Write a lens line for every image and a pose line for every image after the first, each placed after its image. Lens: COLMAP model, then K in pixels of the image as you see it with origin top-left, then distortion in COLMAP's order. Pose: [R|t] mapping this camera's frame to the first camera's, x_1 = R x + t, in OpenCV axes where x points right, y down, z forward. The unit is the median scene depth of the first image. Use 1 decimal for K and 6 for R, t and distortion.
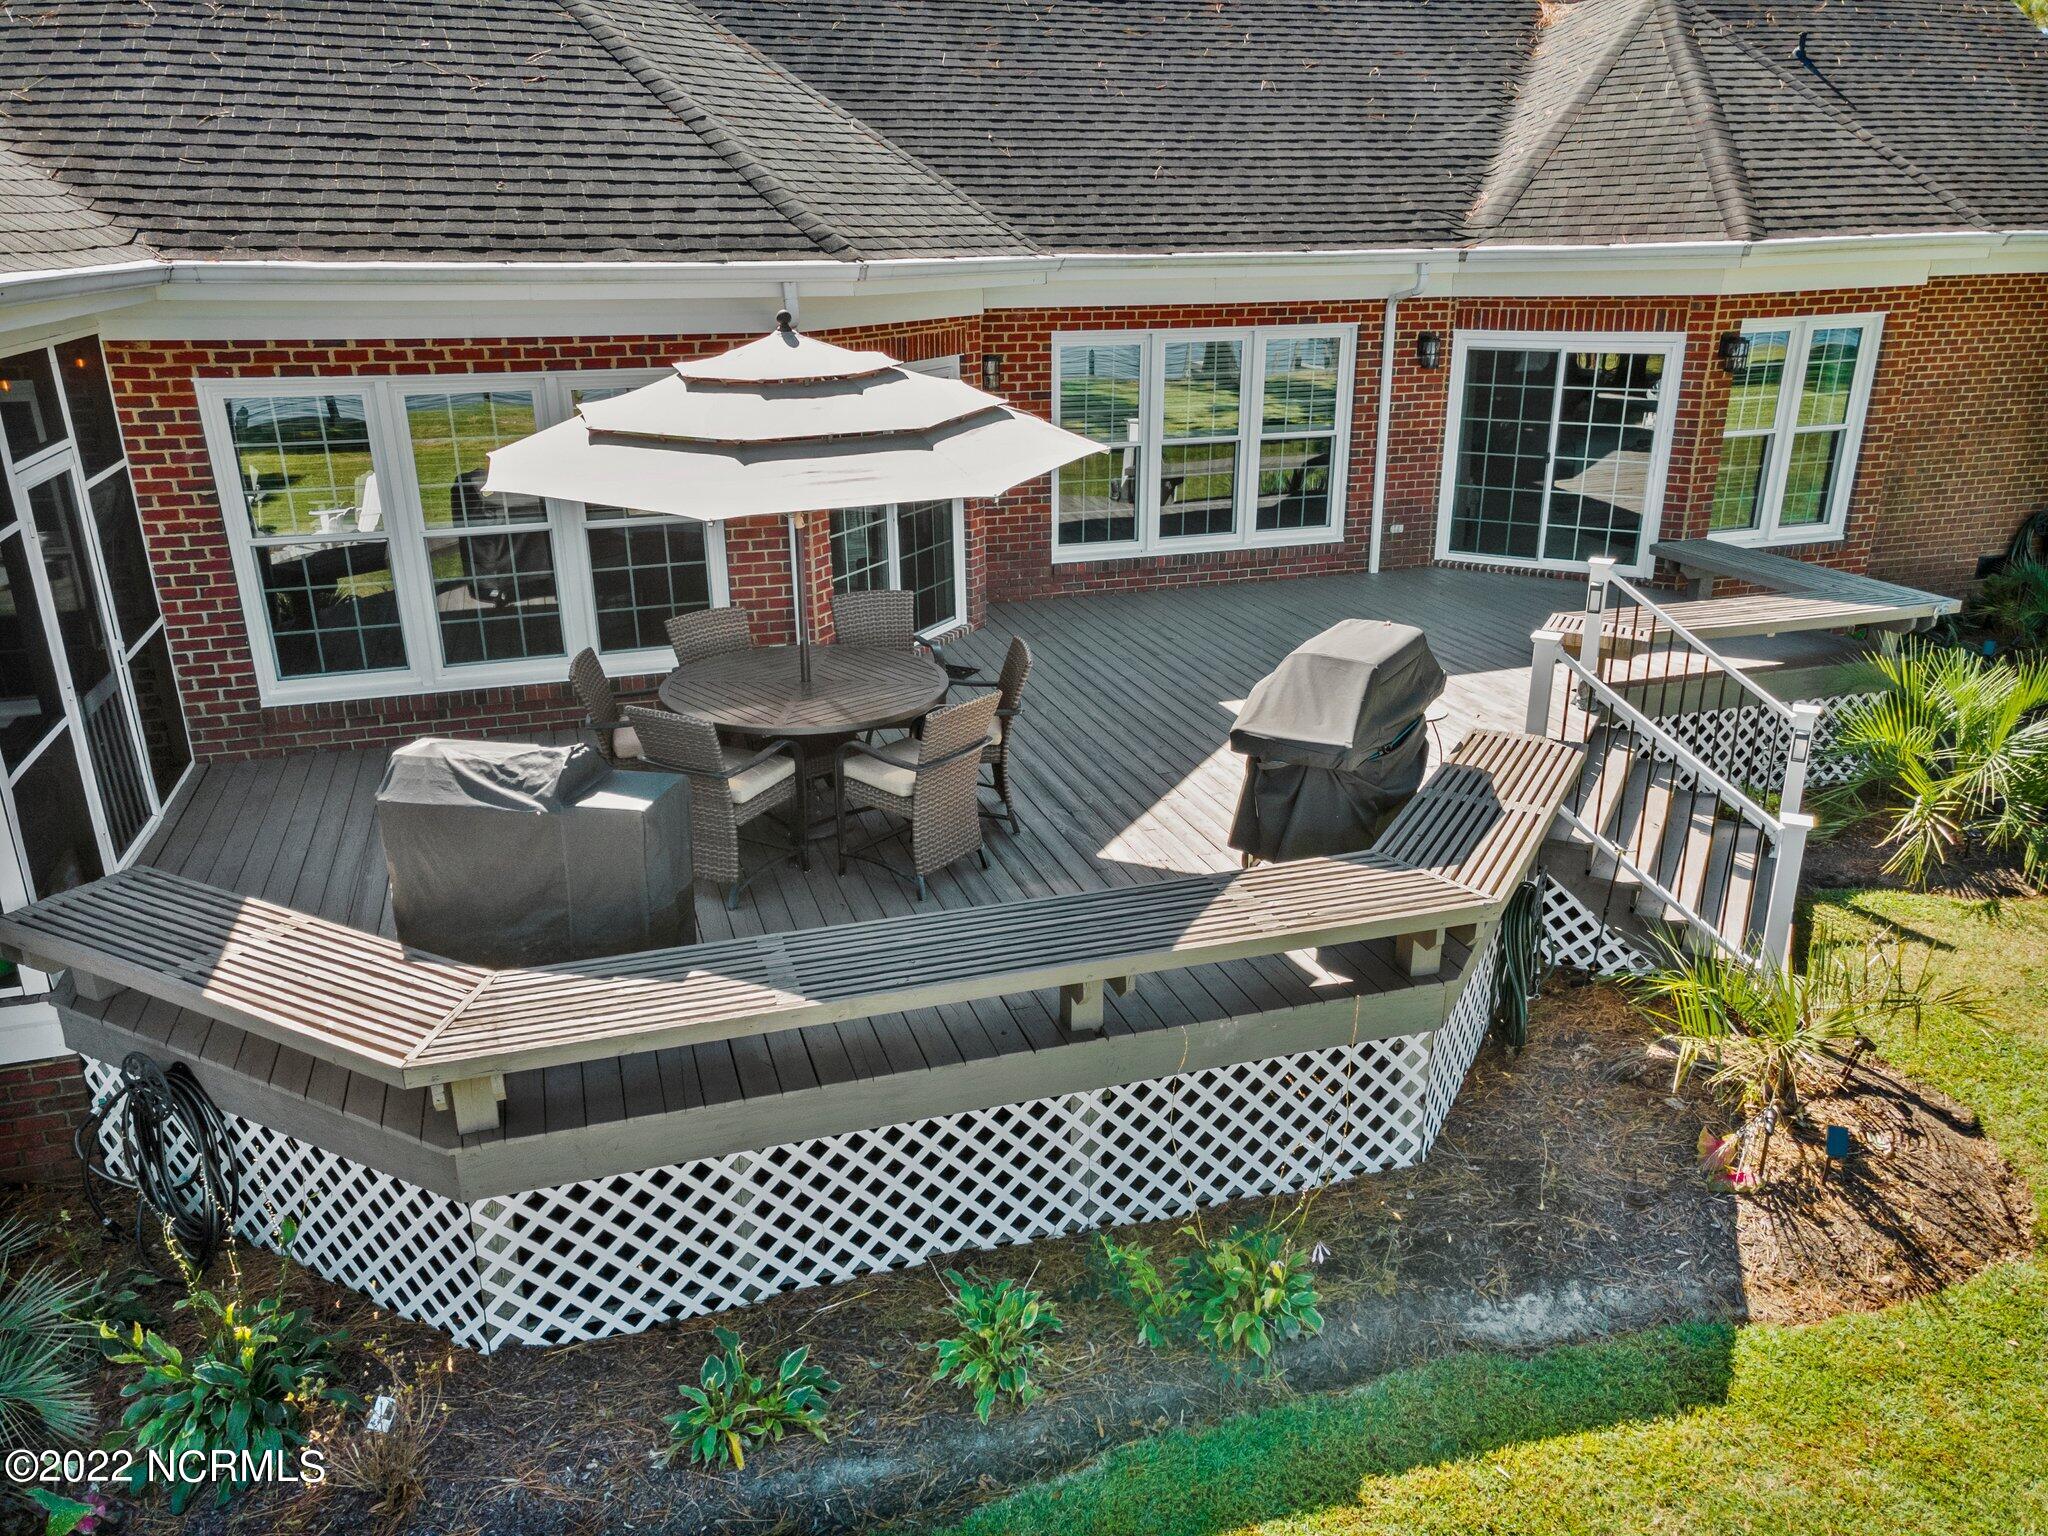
lens RADIAL K [[1484.7, 0, 1017.1], [0, 1484.7, 757.2], [0, 0, 1]] dist [0.041753, 0.002237]
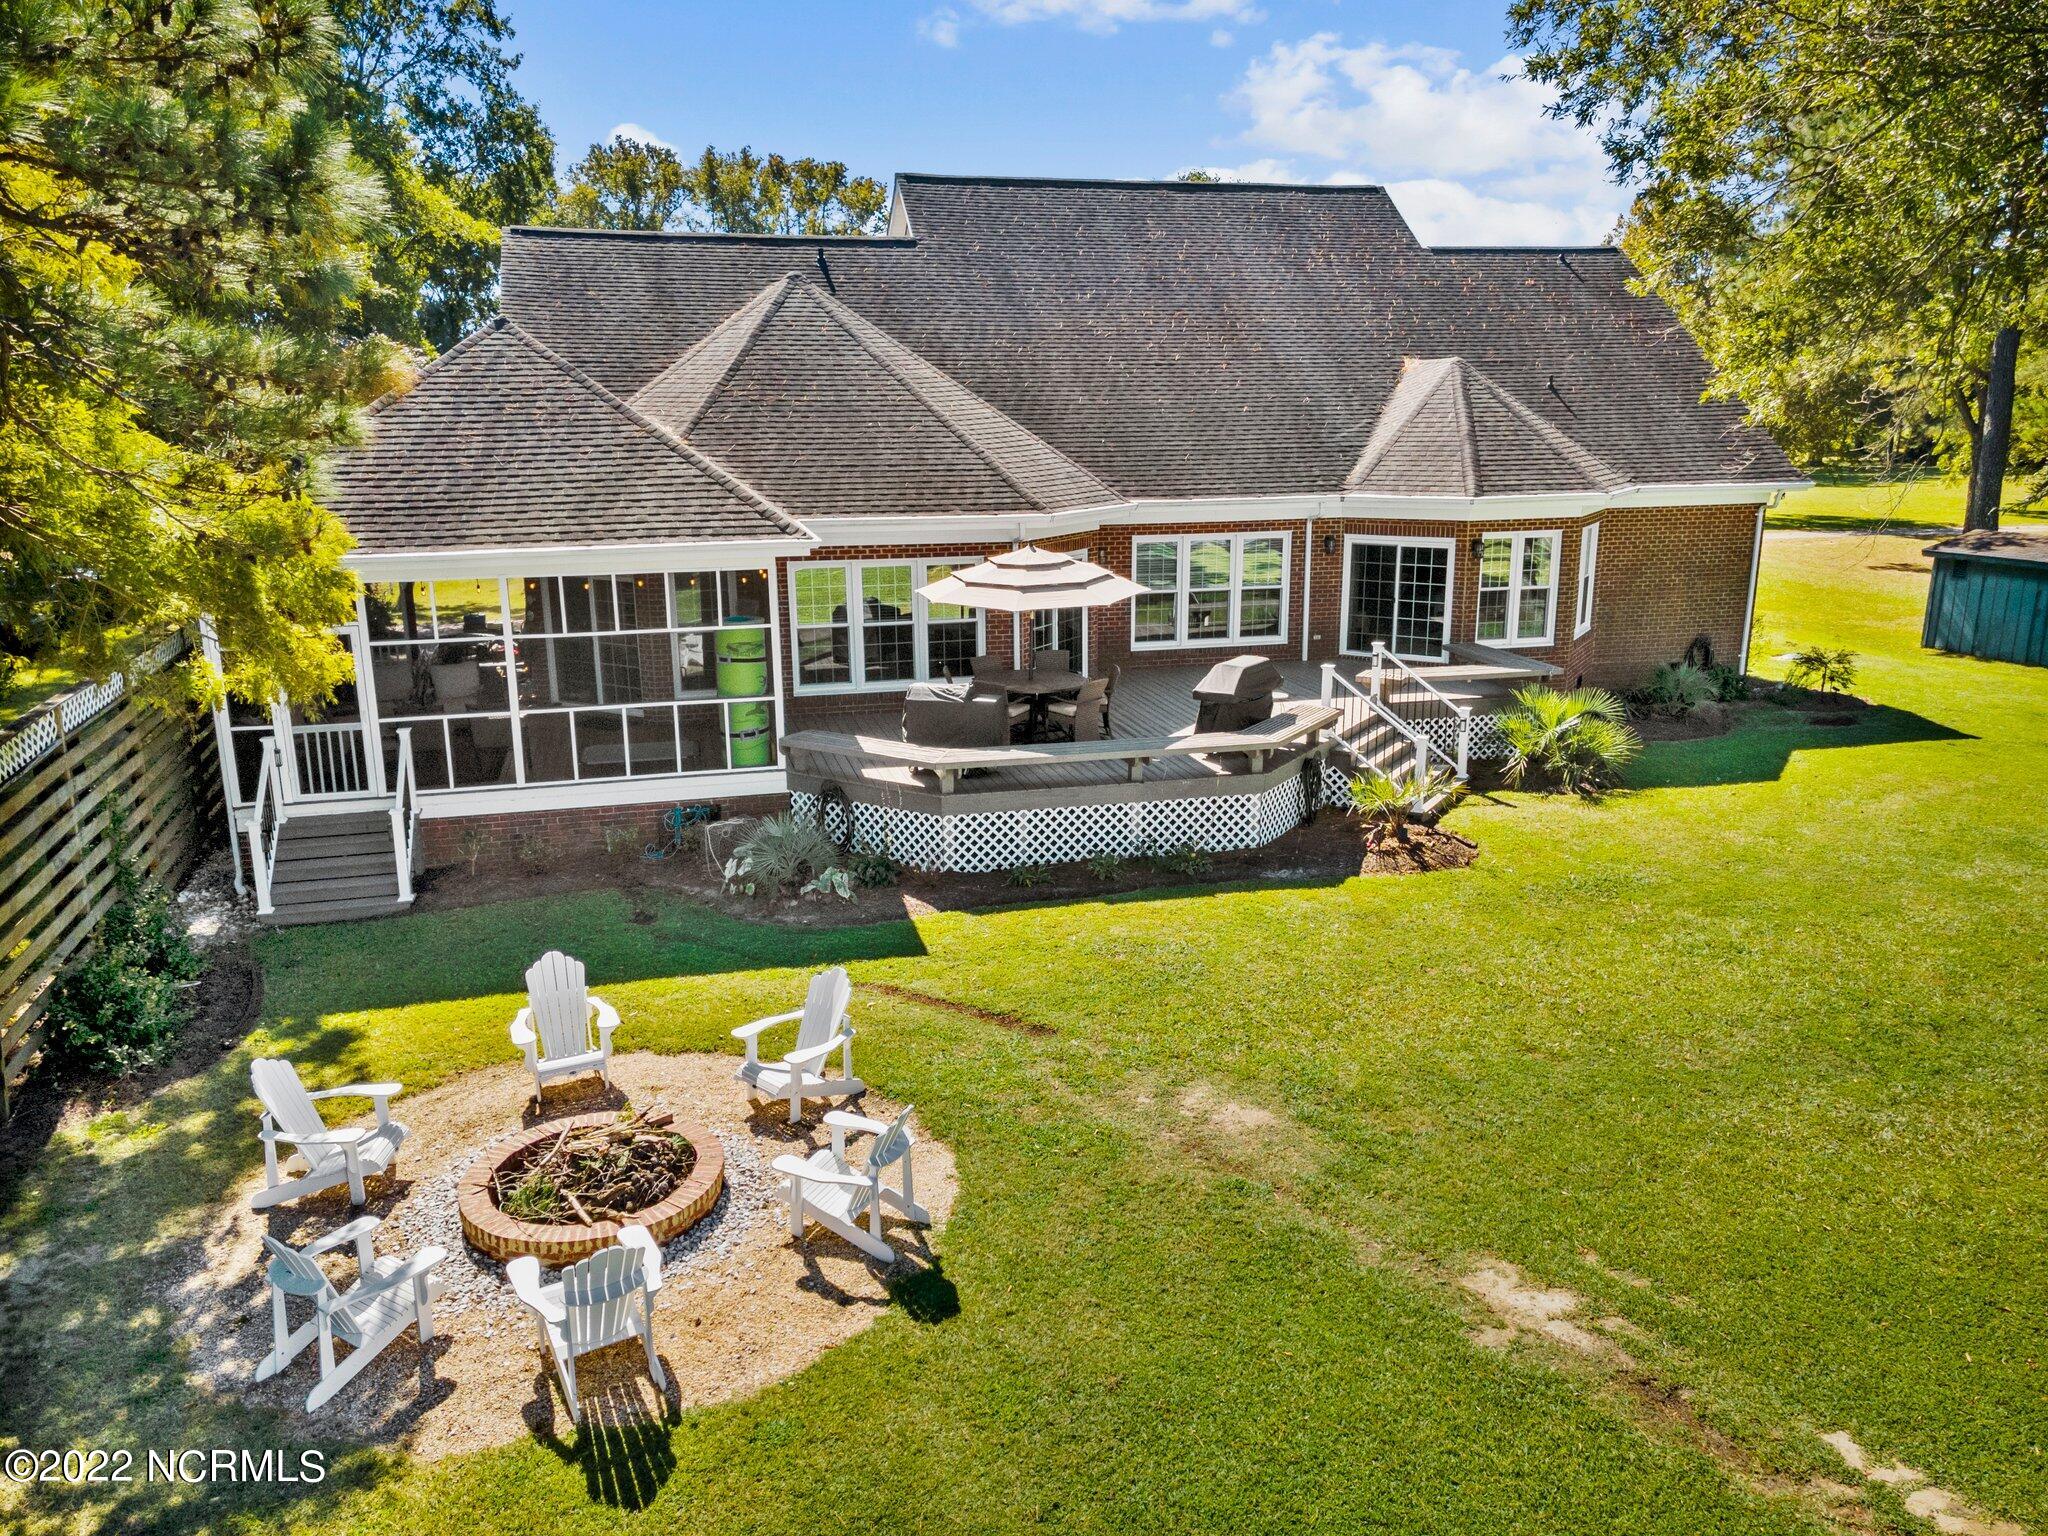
lens RADIAL K [[1484.7, 0, 1017.1], [0, 1484.7, 757.2], [0, 0, 1]] dist [0.041753, 0.002237]
pose [[0.998105, 0.015590, -0.059519, -0.009483], [-0.021514, 0.994732, -0.100228, 0.255673], [0.057643, 0.101318, 0.993183, -1.146594]]
